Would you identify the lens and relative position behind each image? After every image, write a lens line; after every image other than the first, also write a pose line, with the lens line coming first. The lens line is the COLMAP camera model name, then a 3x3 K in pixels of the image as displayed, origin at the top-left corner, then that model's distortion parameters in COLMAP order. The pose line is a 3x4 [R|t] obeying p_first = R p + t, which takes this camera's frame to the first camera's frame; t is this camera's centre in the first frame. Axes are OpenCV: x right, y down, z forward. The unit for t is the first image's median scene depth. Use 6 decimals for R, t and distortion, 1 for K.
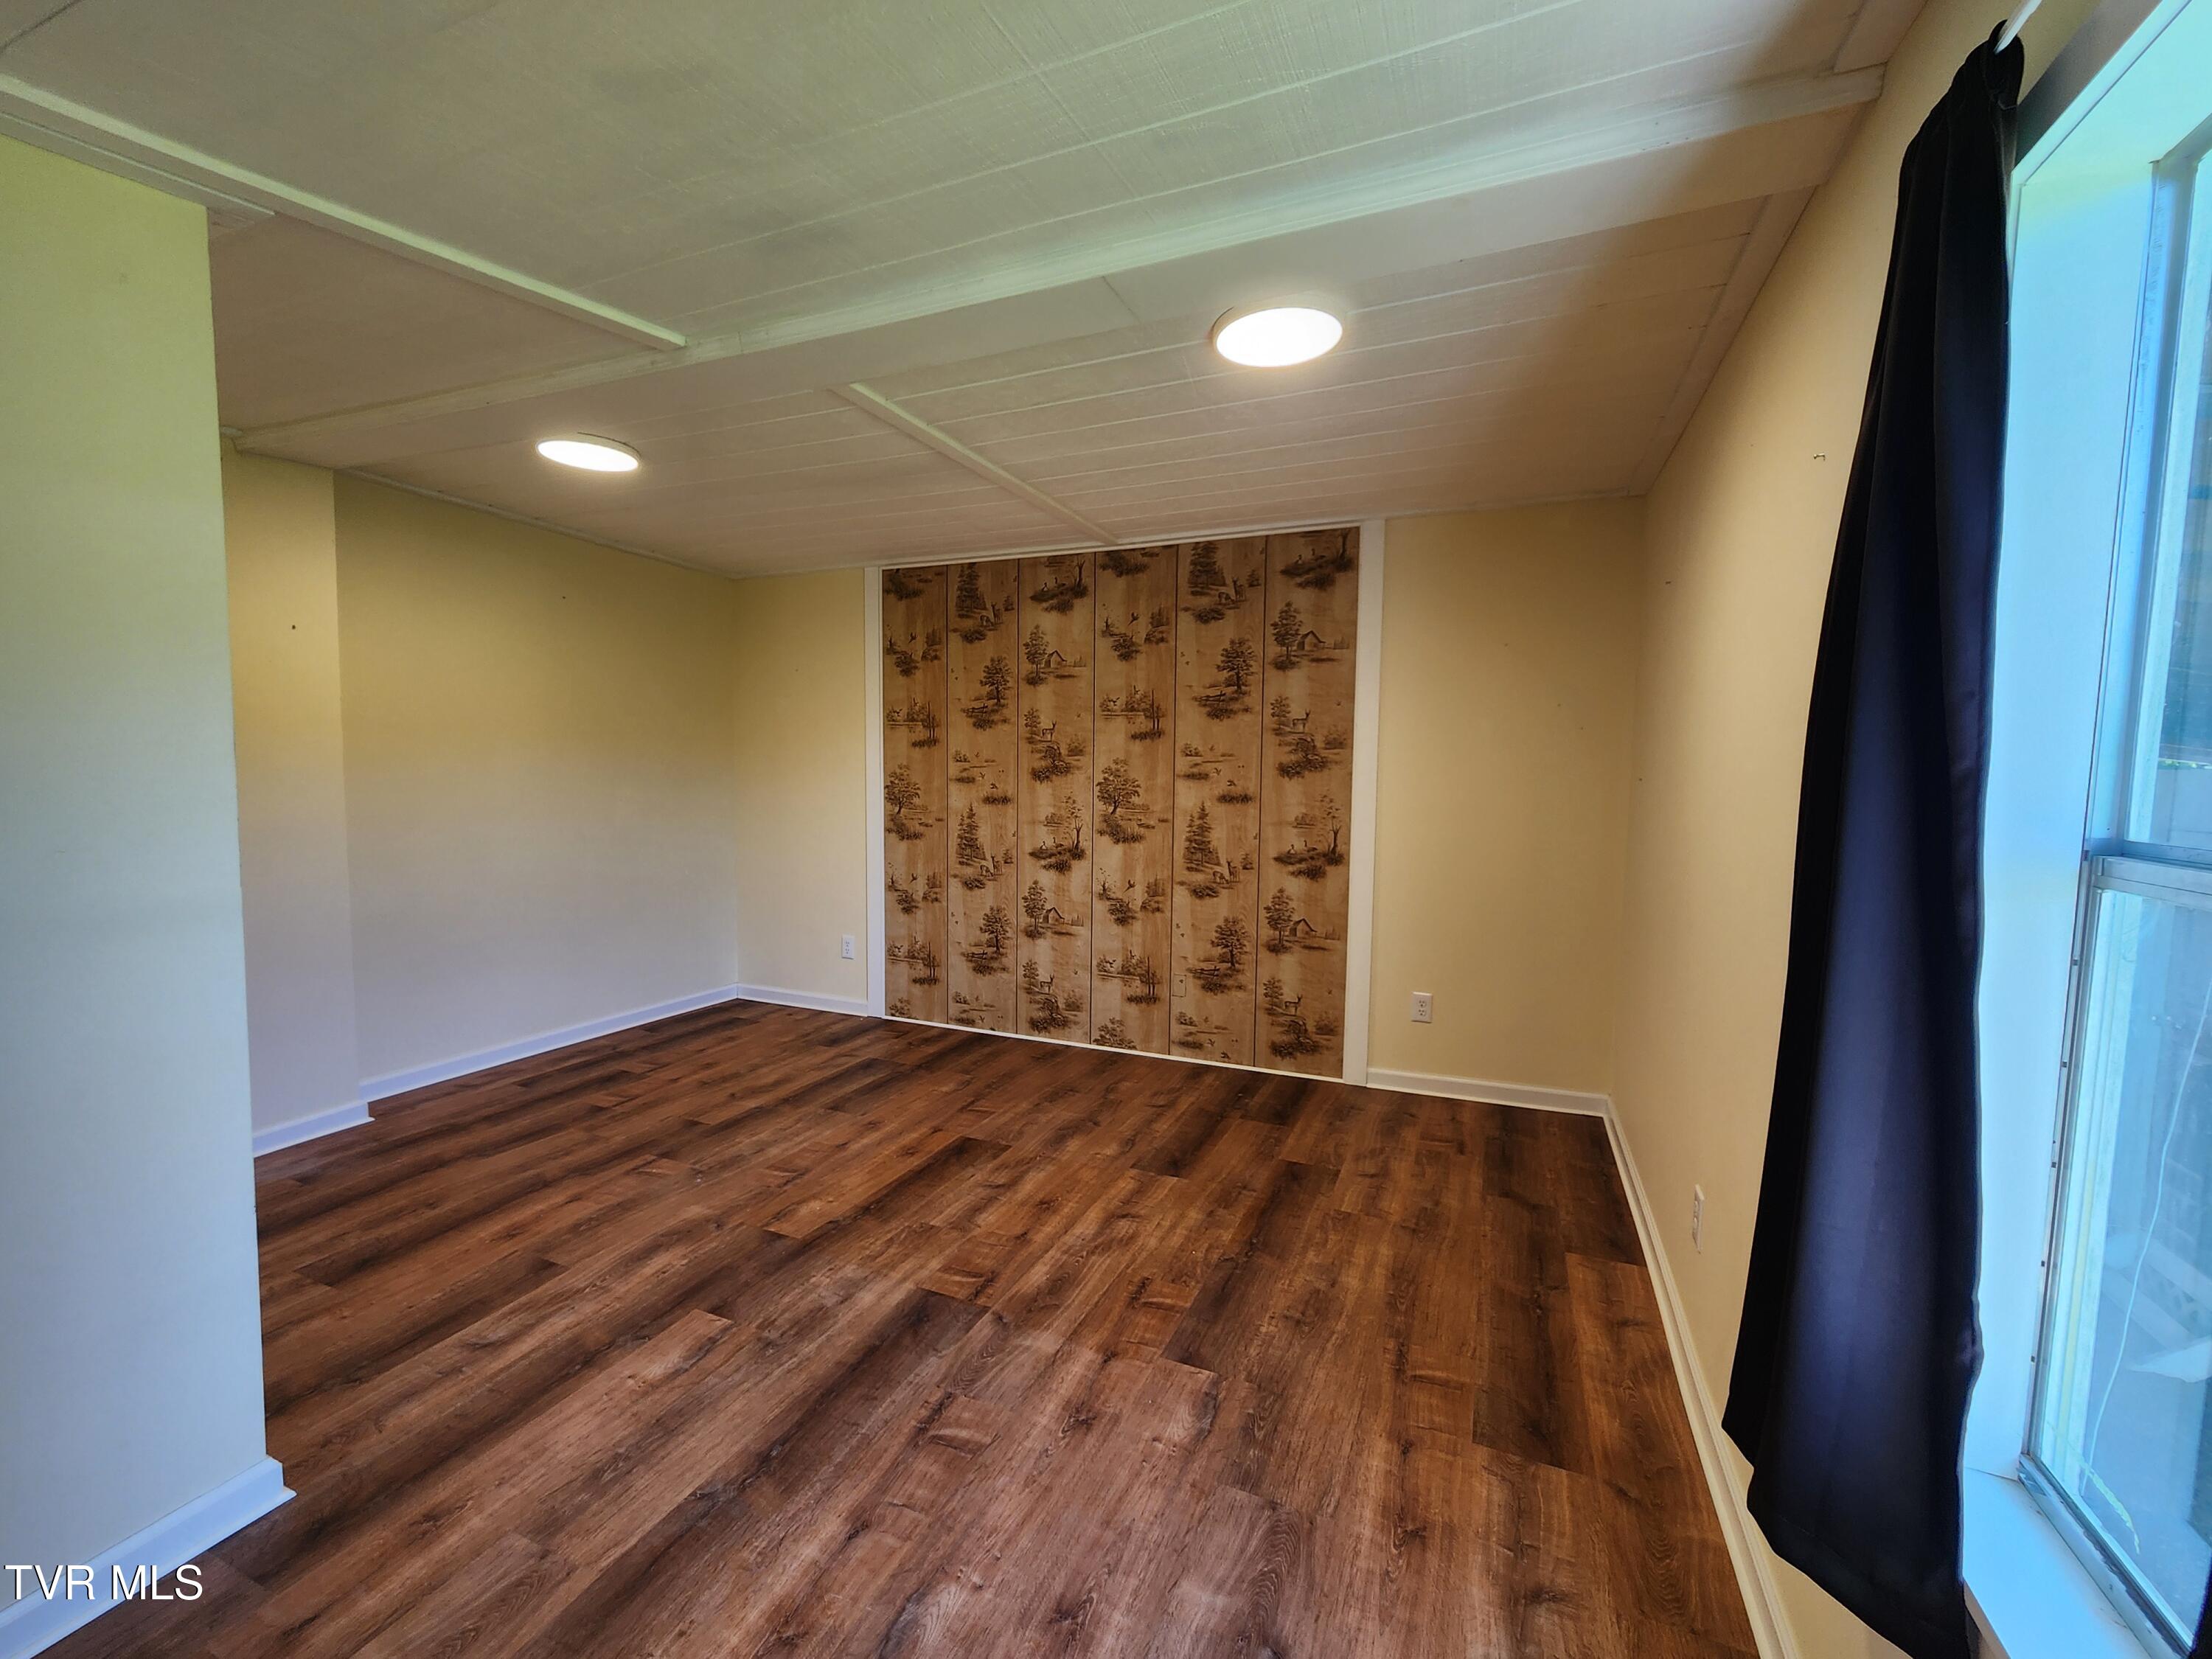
lens RADIAL K [[919.0, 0, 1095.8], [0, 919.0, 833.9], [0, 0, 1]] dist [-0.000792, 0.000232]
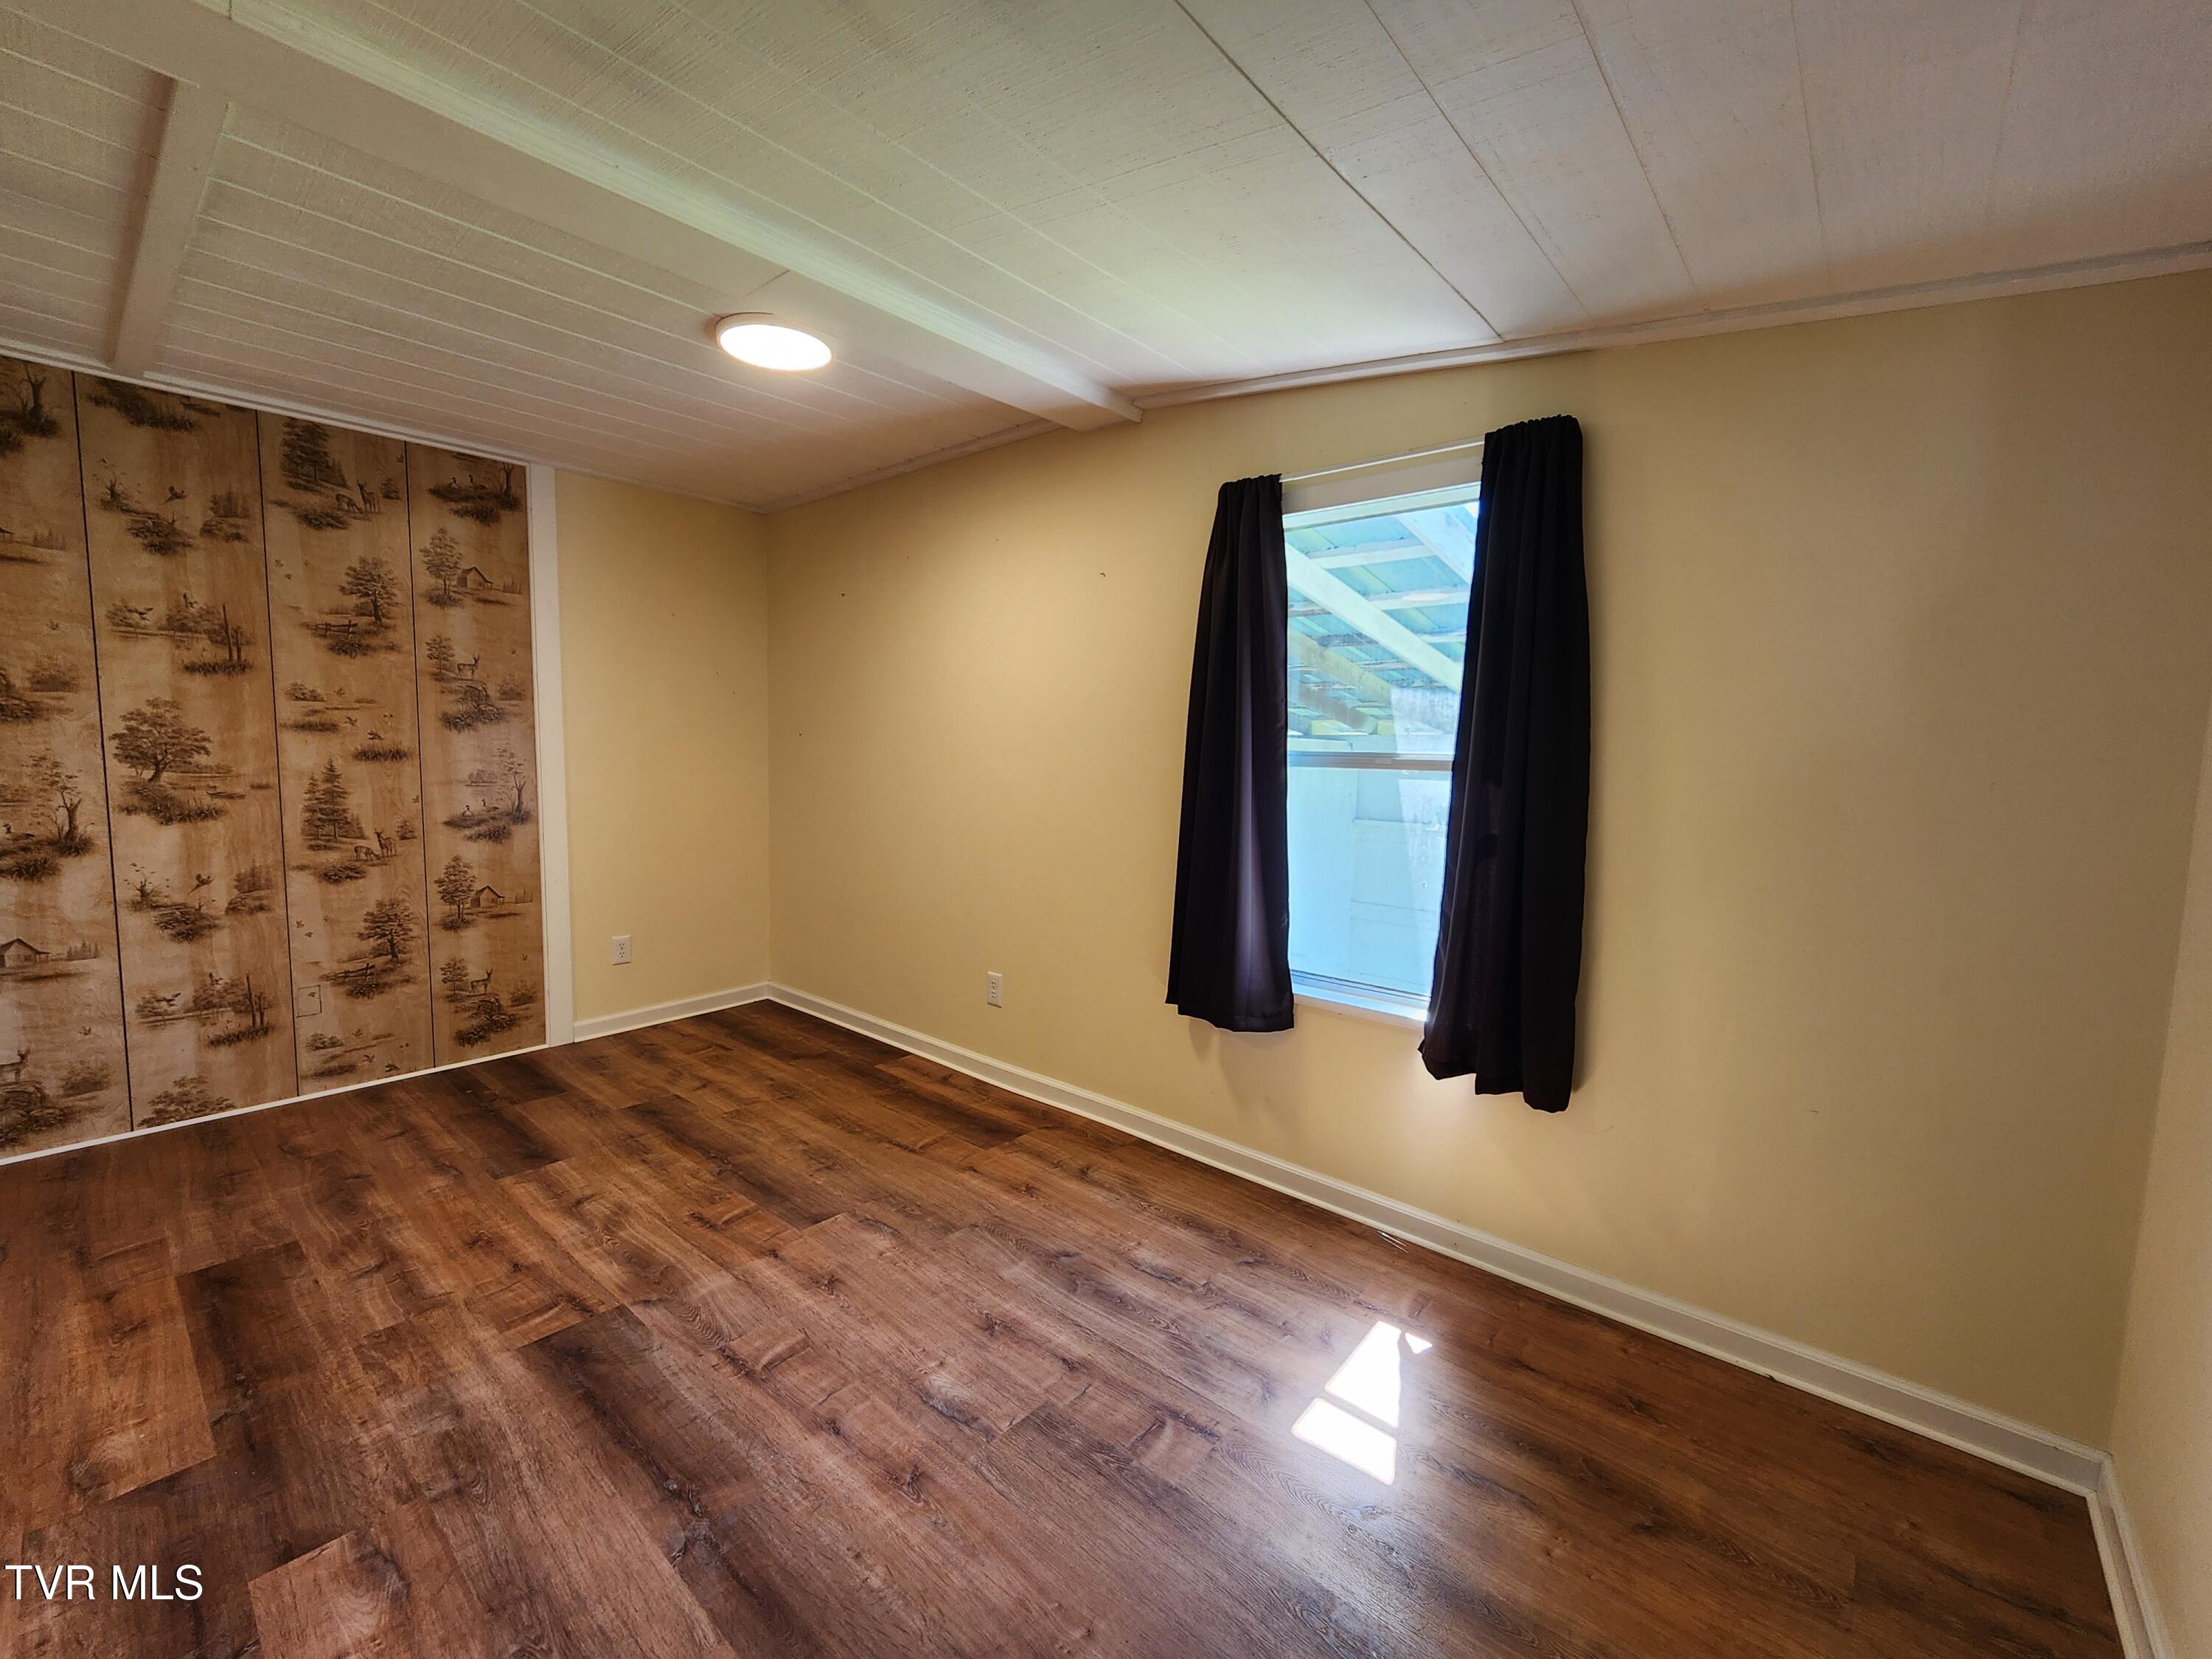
lens RADIAL K [[919.0, 0, 1095.8], [0, 919.0, 833.9], [0, 0, 1]] dist [-0.000792, 0.000232]
pose [[0.299163, -0.092897, 0.949669, -0.454494], [0.055133, 0.995270, 0.079989, 0.001361], [-0.952608, 0.028428, 0.302870, 0.148885]]
